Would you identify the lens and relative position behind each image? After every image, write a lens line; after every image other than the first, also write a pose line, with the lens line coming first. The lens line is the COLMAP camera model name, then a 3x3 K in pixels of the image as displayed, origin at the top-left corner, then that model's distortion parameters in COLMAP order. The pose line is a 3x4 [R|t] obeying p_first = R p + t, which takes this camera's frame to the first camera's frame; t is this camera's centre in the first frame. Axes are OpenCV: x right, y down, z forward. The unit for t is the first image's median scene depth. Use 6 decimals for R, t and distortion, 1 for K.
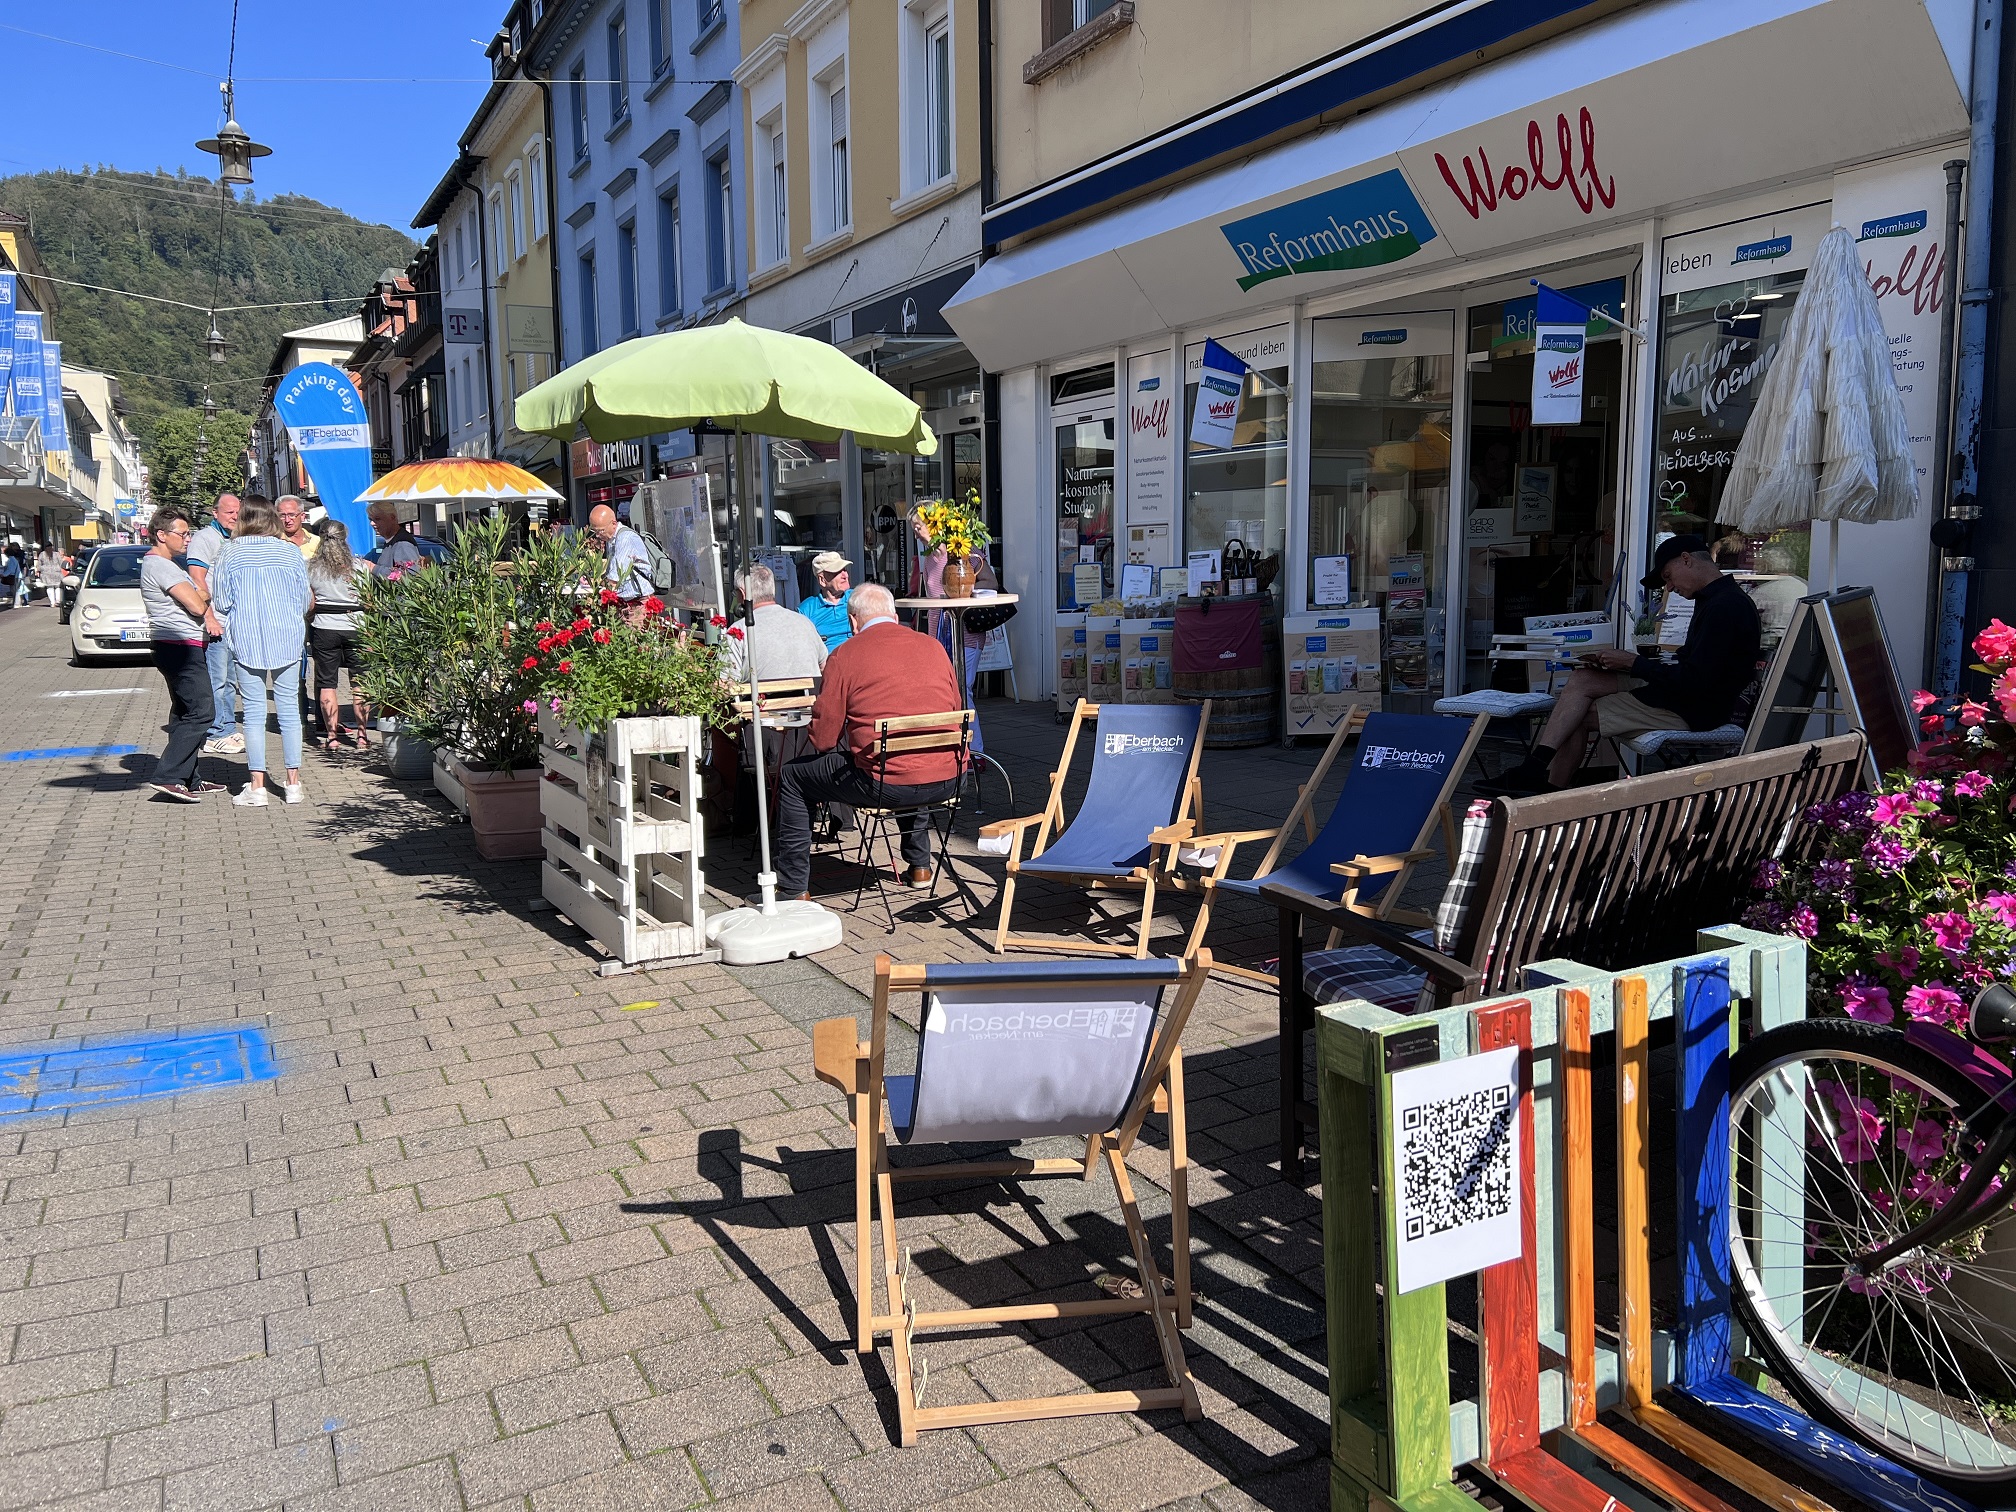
lens RADIAL K [[1509.8, 0, 1008.1], [0, 1509.8, 781.4], [0, 0, 1]] dist [0.014864, -0.008968]
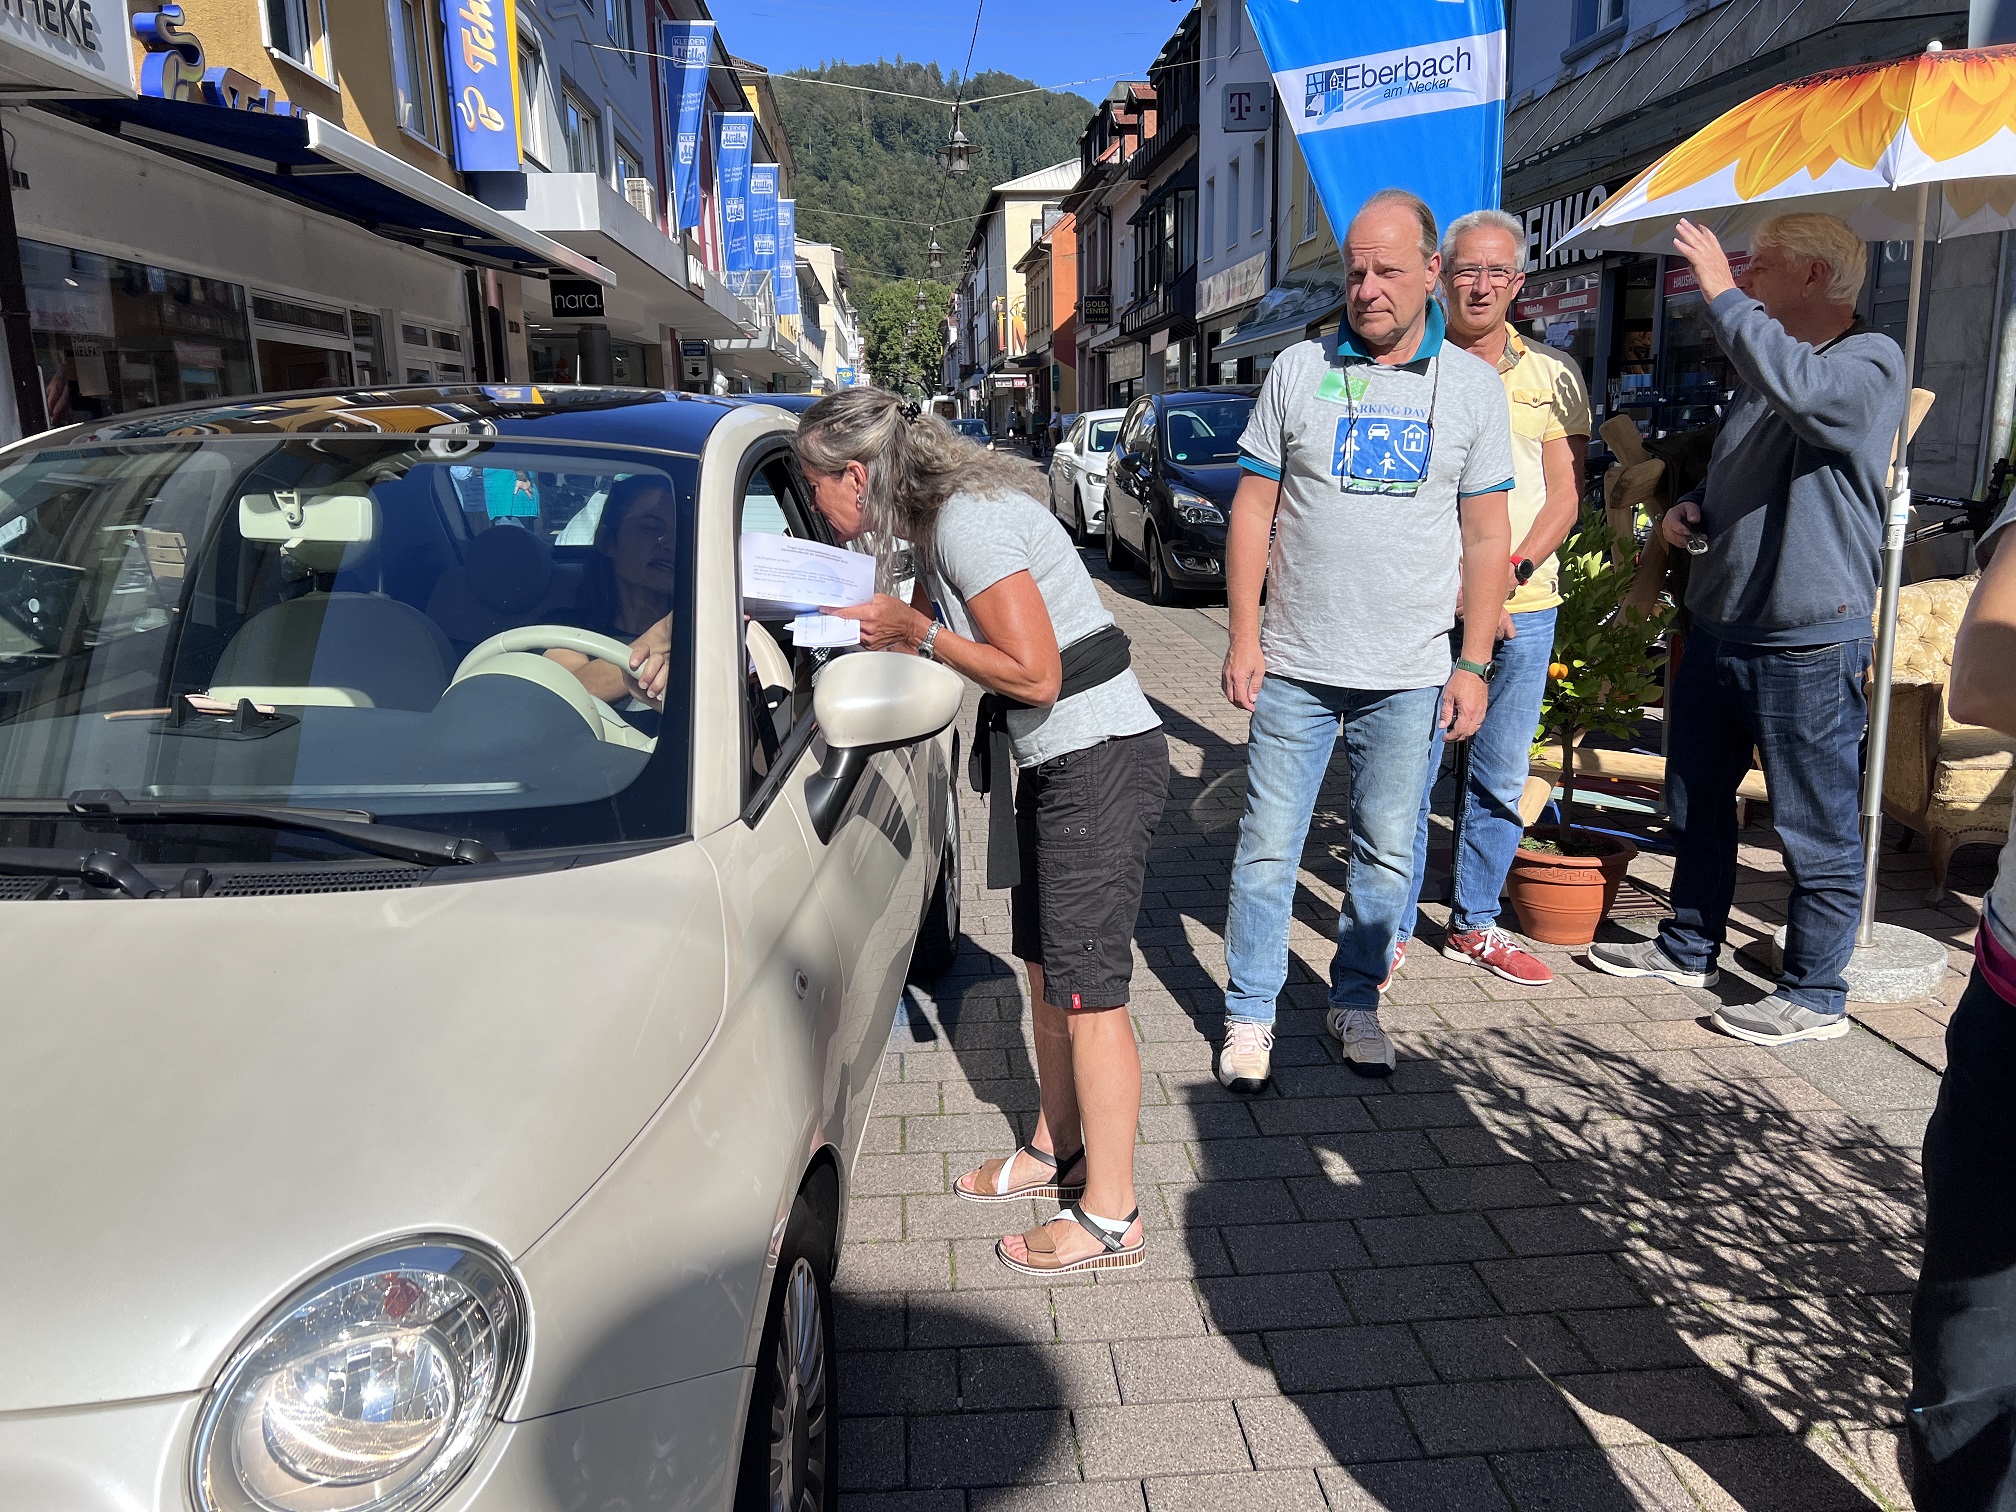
lens RADIAL K [[1509.8, 0, 1008.1], [0, 1509.8, 781.4], [0, 0, 1]] dist [0.014864, -0.008968]
pose [[0.914617, 0.078563, -0.396614, -0.063022], [-0.042233, 0.994138, 0.099530, -0.015857], [0.402108, -0.074282, 0.912574, 0.104572]]
